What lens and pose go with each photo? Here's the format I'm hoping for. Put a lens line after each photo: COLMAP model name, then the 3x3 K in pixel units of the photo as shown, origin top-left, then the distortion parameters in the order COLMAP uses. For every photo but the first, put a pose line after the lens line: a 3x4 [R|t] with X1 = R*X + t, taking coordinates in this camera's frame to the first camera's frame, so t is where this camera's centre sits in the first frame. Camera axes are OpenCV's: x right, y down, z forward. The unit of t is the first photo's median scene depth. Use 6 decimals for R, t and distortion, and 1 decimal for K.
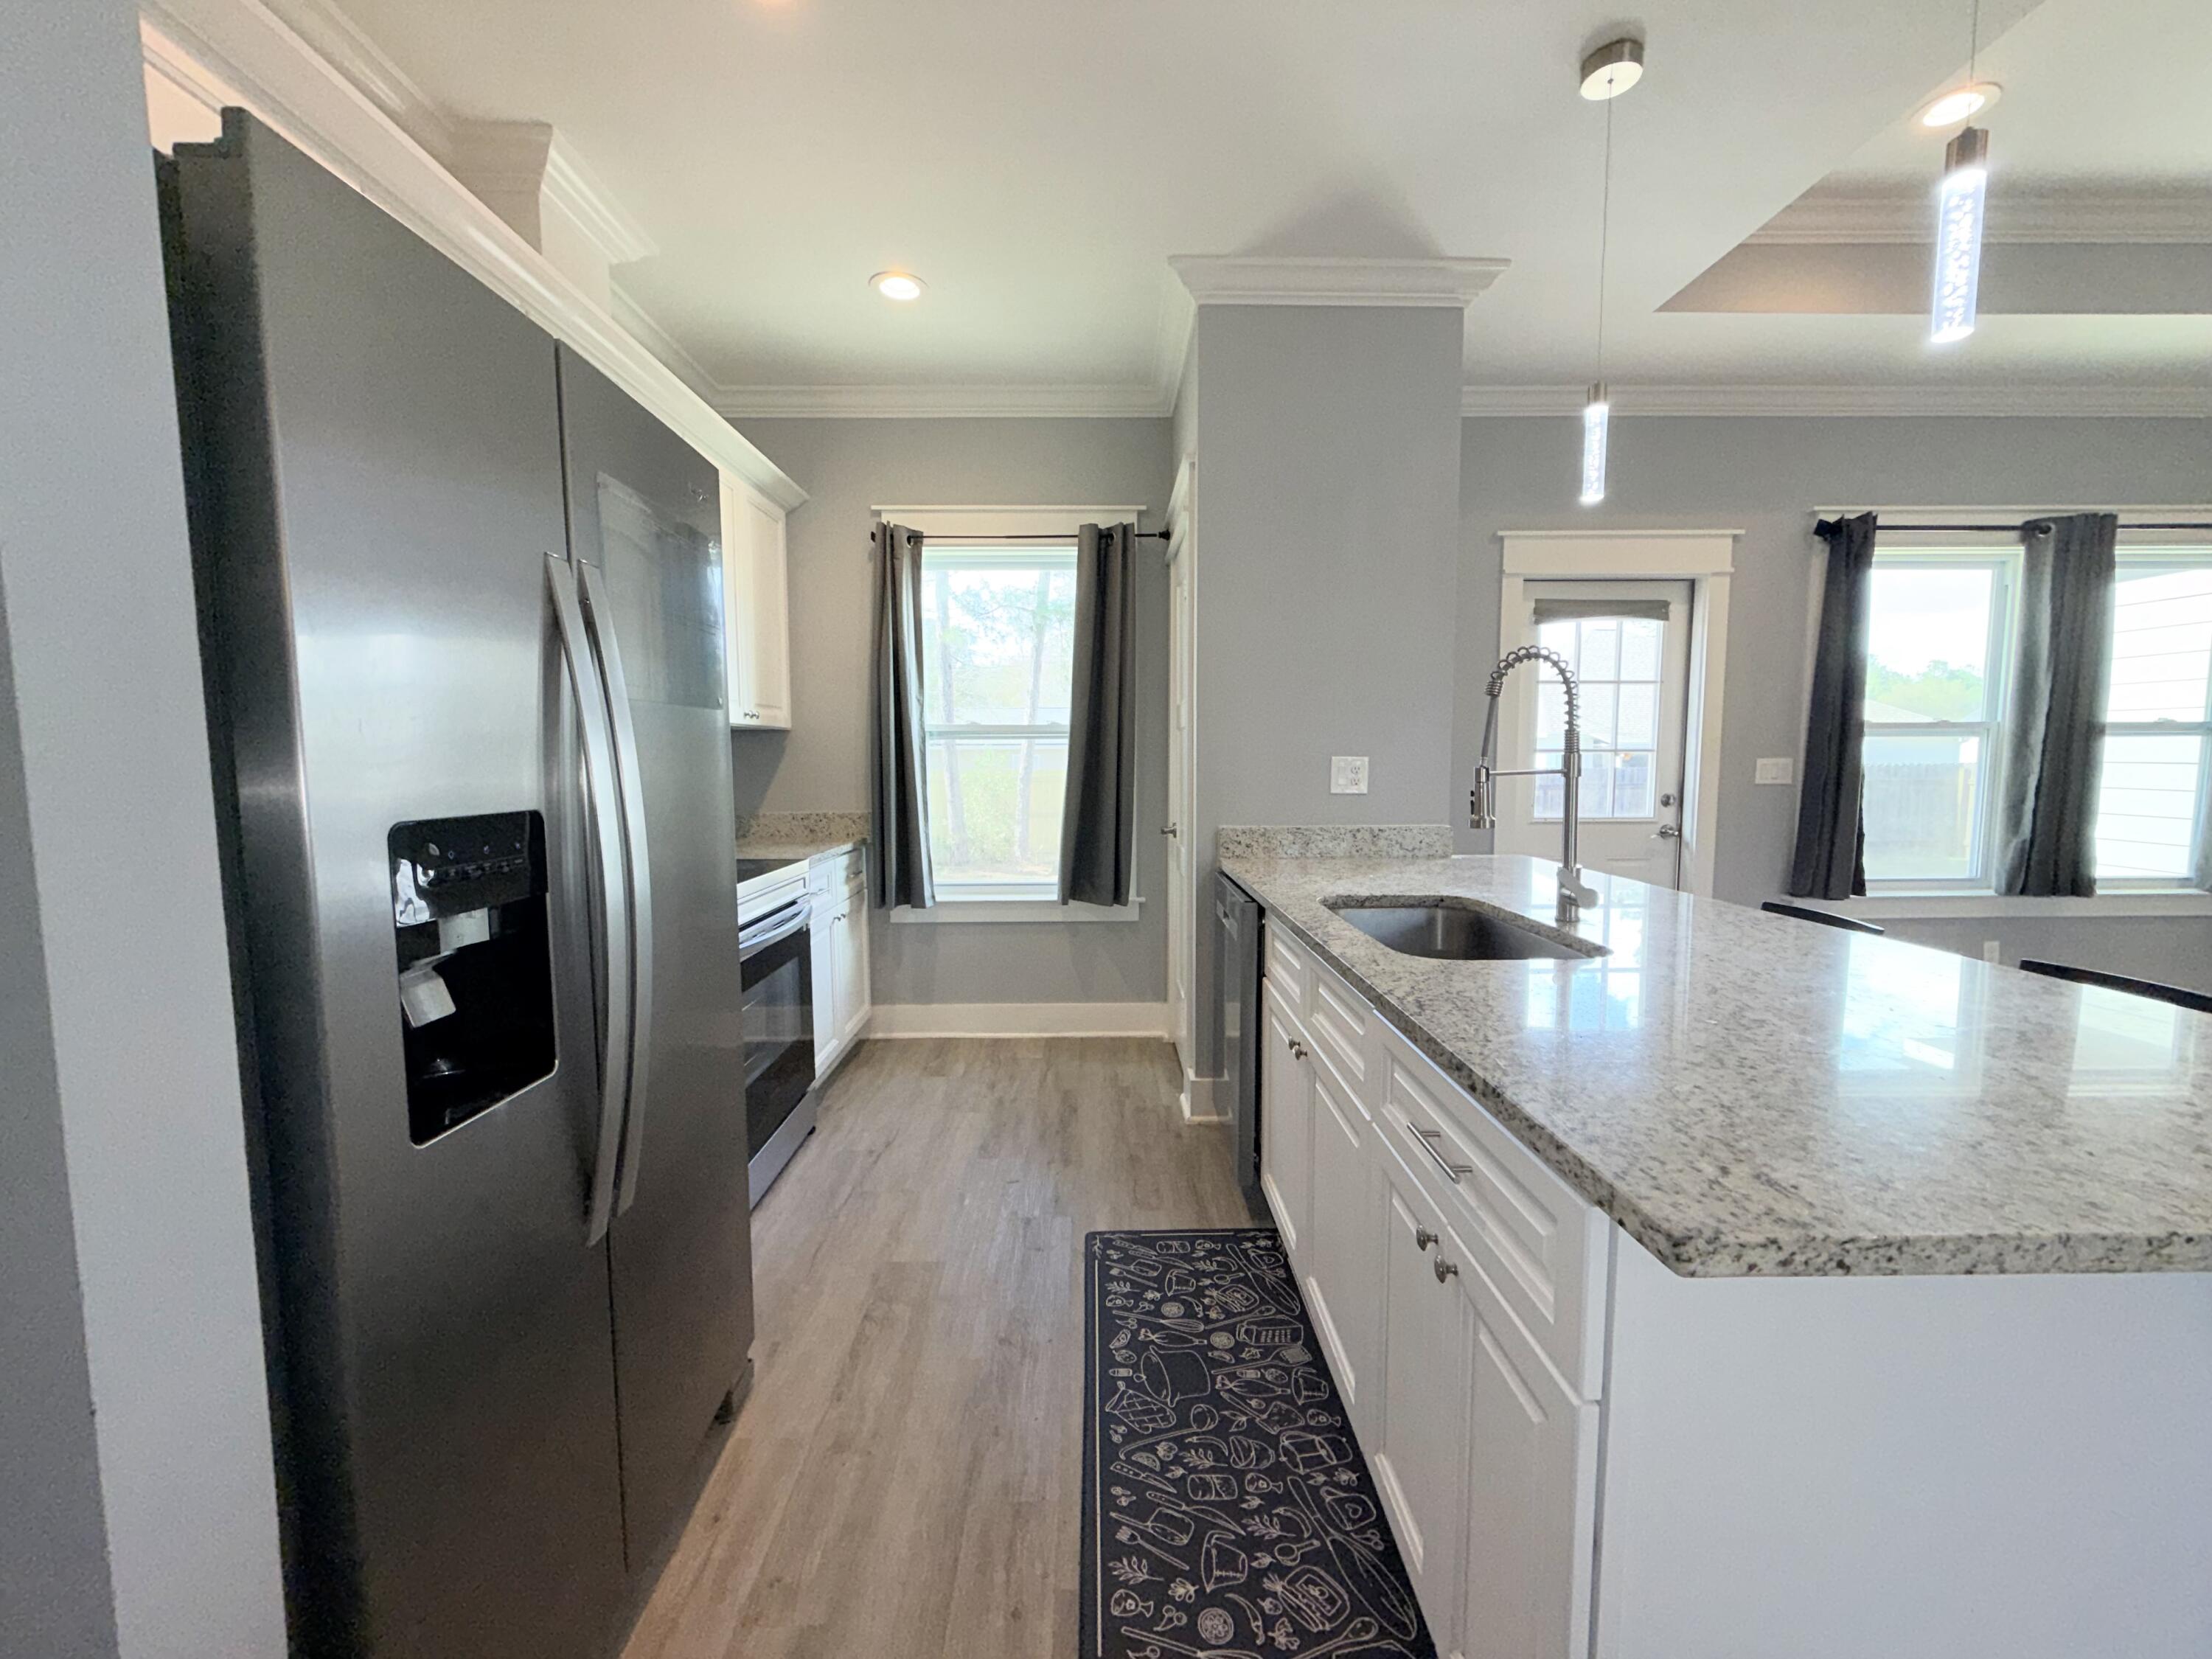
lens RADIAL K [[879.9, 0, 1100.3], [0, 879.9, 834.1], [0, 0, 1]] dist [0.003640, -0.001008]
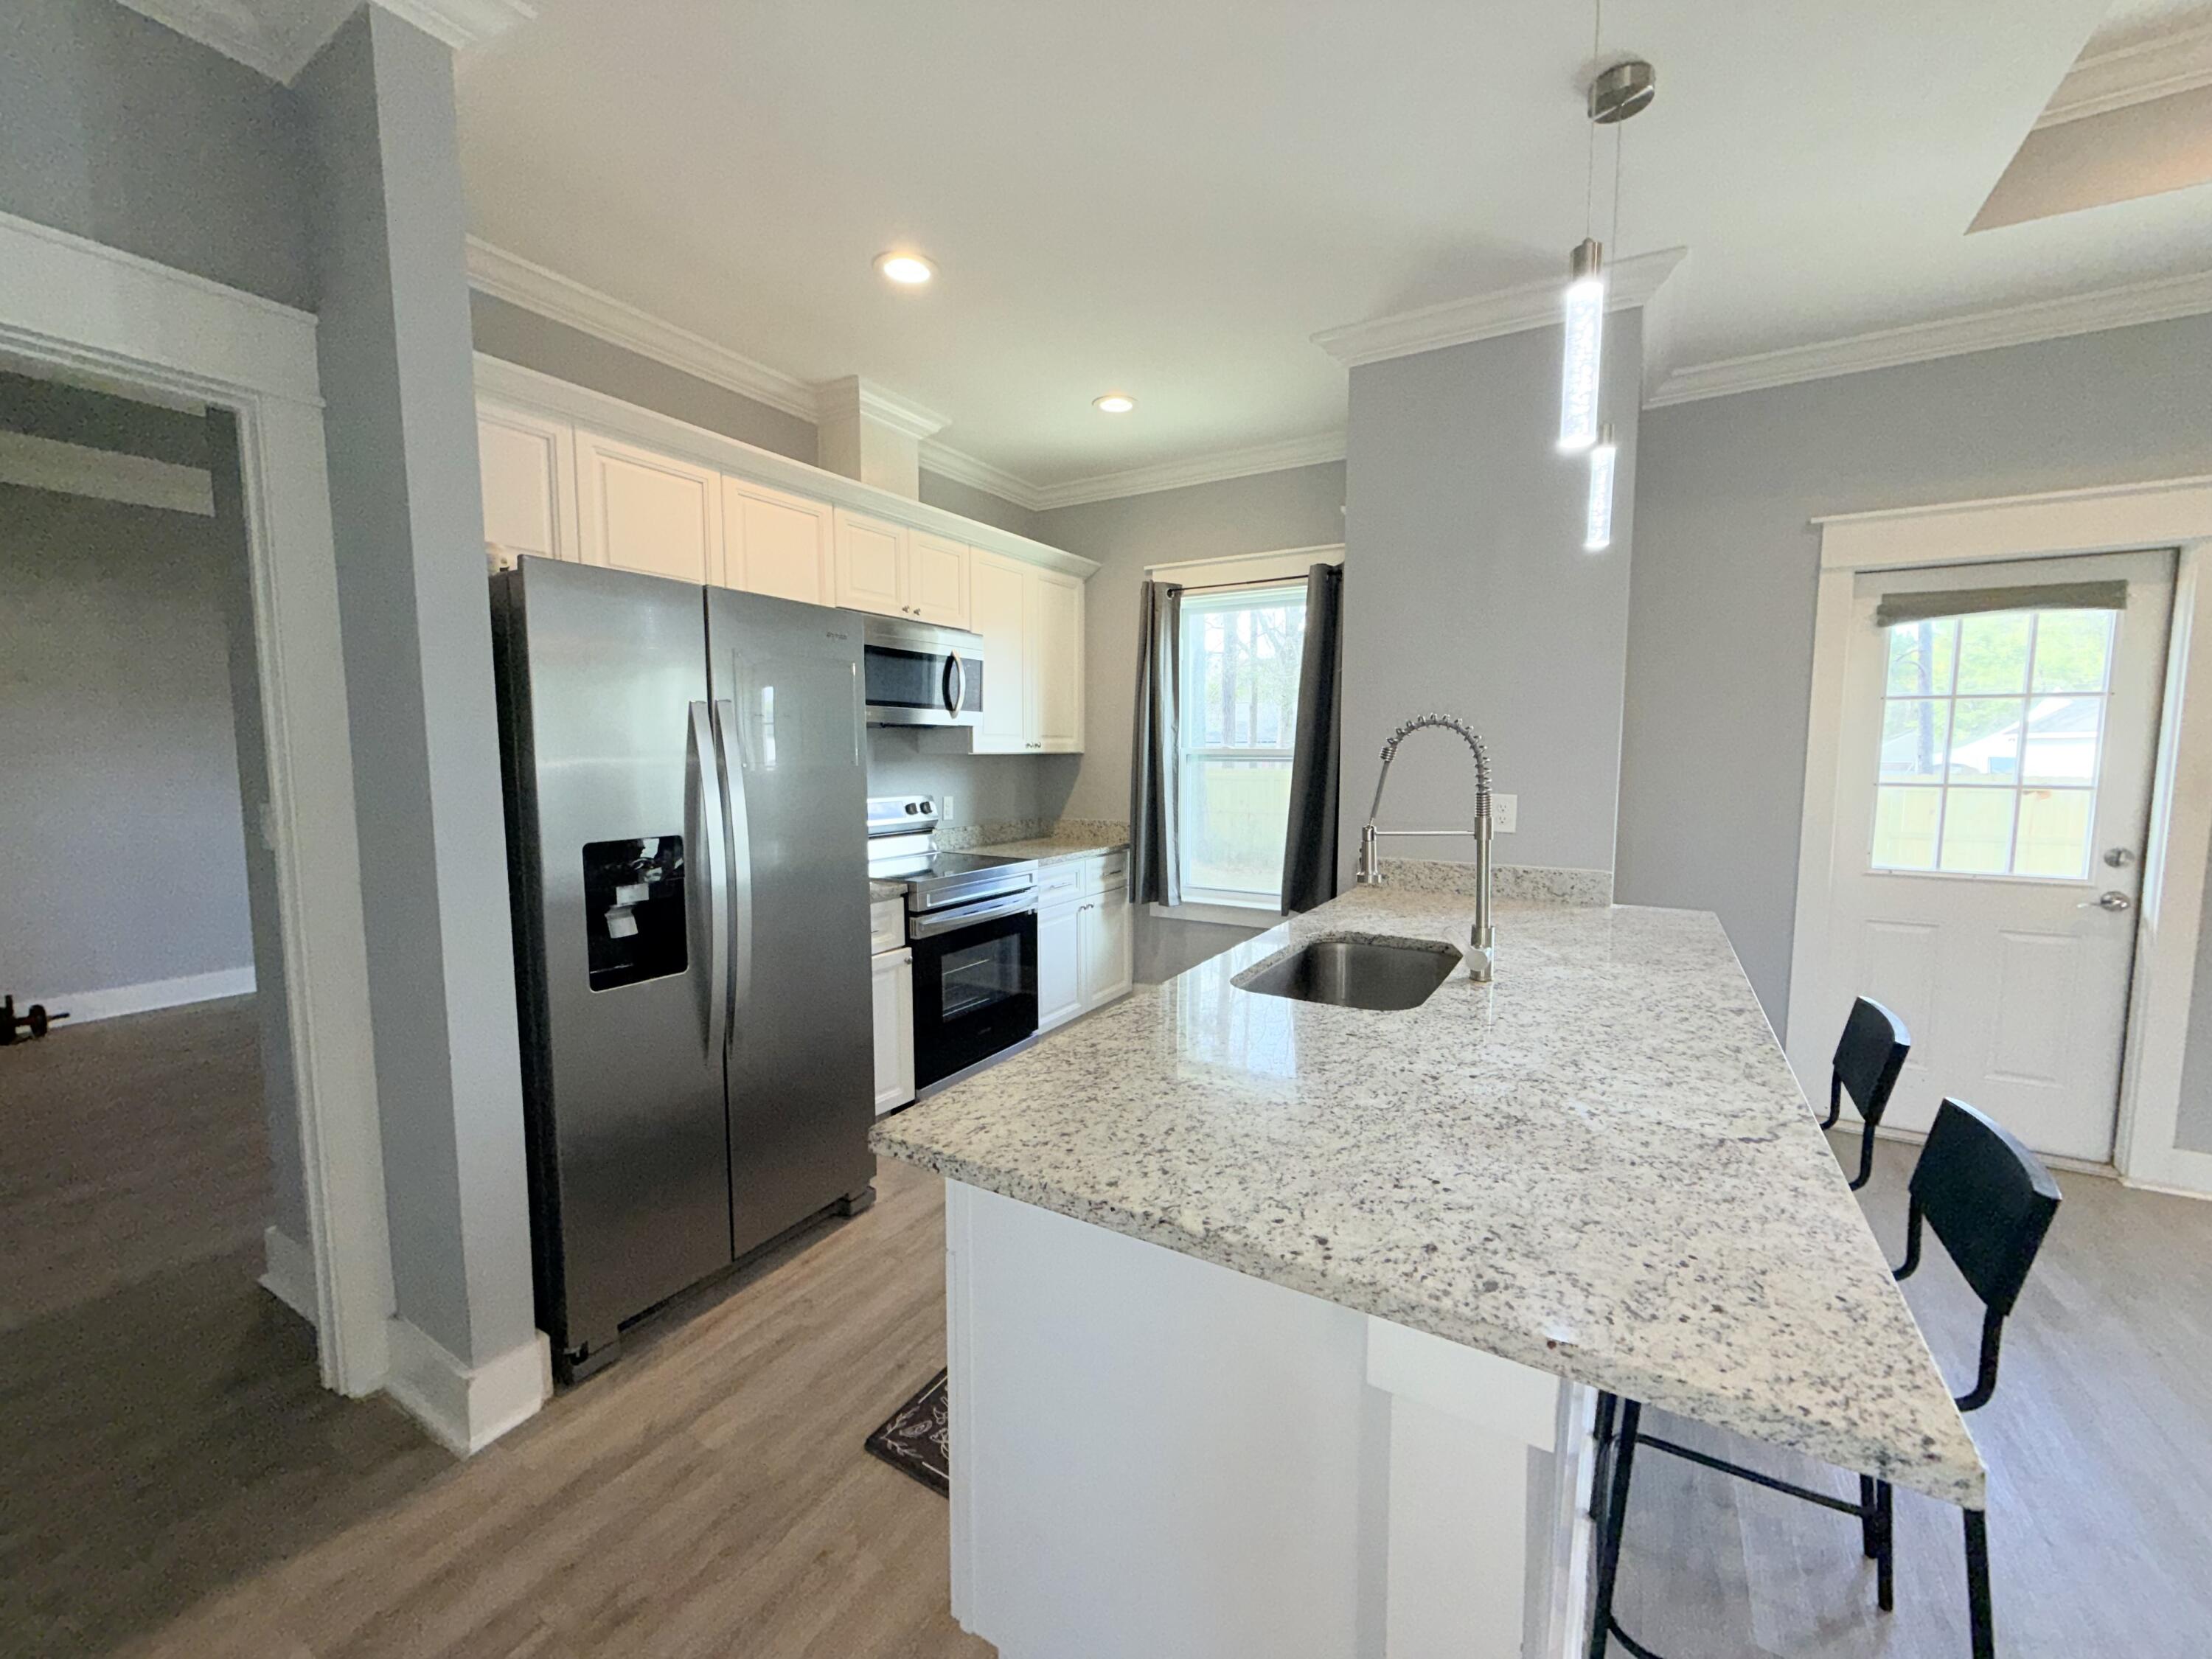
lens RADIAL K [[879.9, 0, 1101.9], [0, 879.9, 834.6], [0, 0, 1]] dist [0.003640, -0.001008]
pose [[0.851338, 0.055739, -0.521647, 0.337549], [-0.050887, 0.998425, 0.023635, -0.035106], [0.522143, 0.006424, 0.852834, -0.047775]]
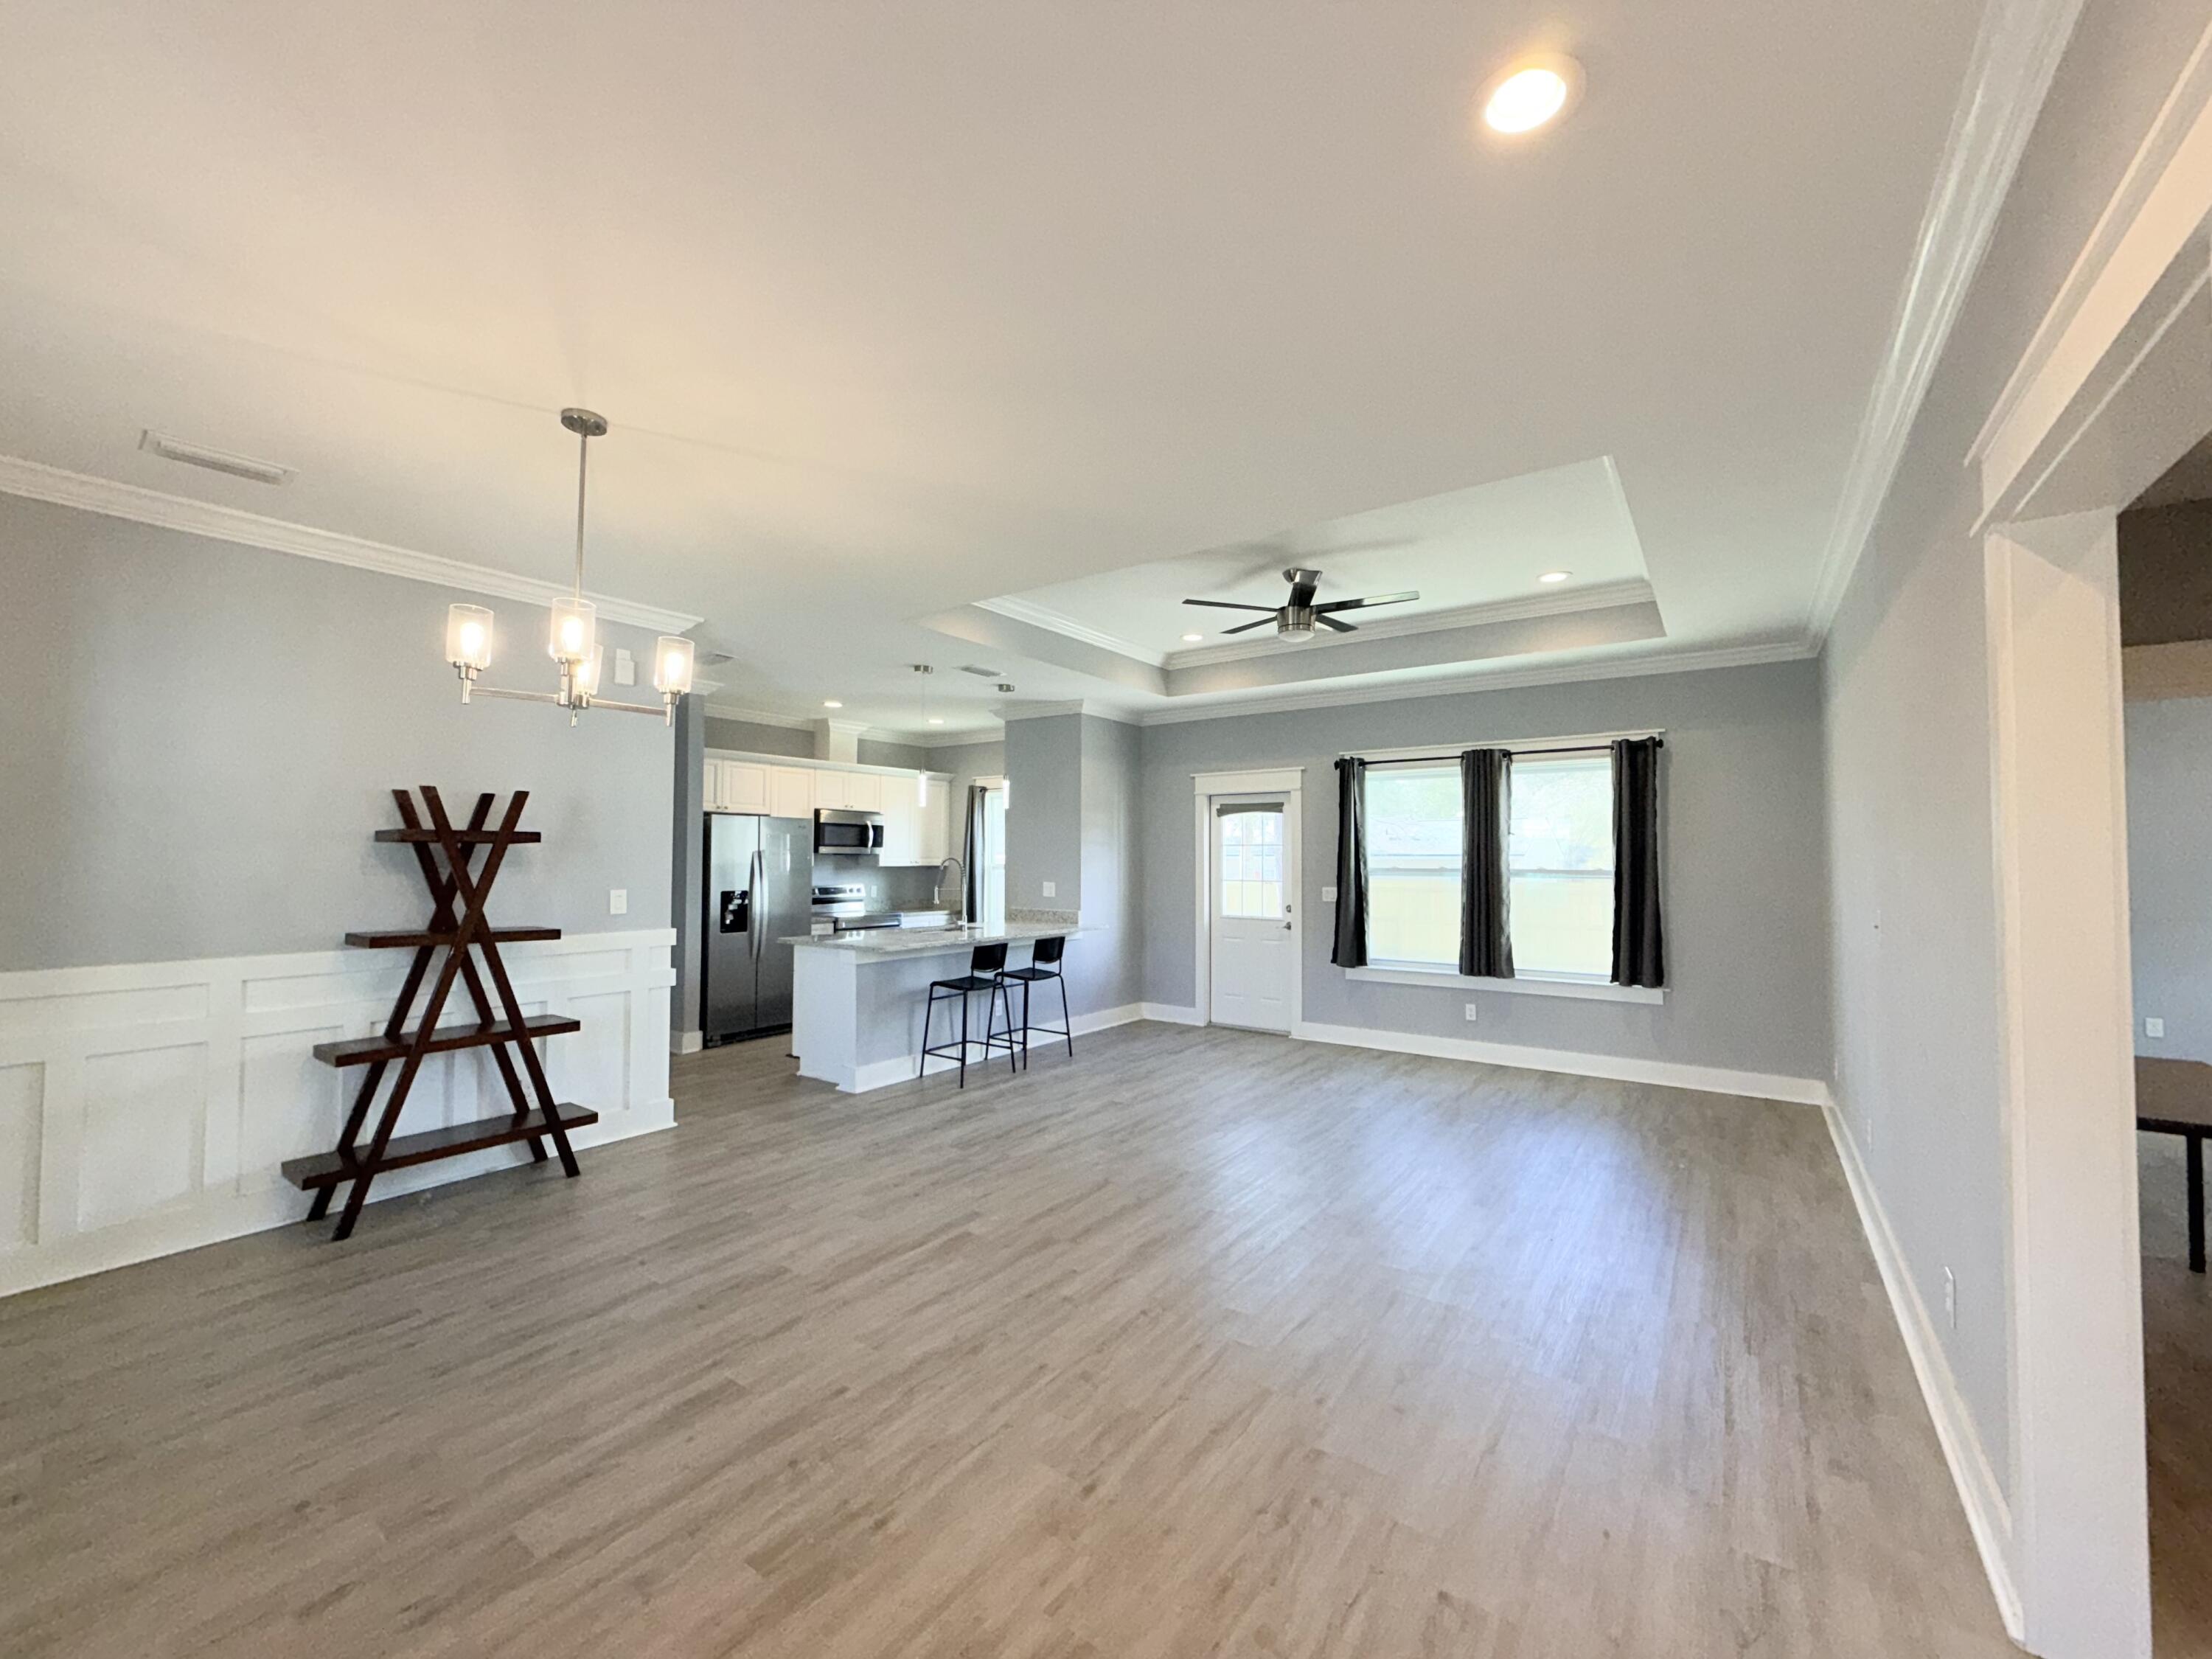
lens RADIAL K [[879.9, 0, 1102.9], [0, 879.9, 839.9], [0, 0, 1]] dist [0.003640, -0.001008]
pose [[0.806341, -0.006633, -0.591413, 1.535919], [-0.059565, 0.993942, -0.092360, 0.012931], [0.588443, 0.109701, 0.801062, -0.777414]]
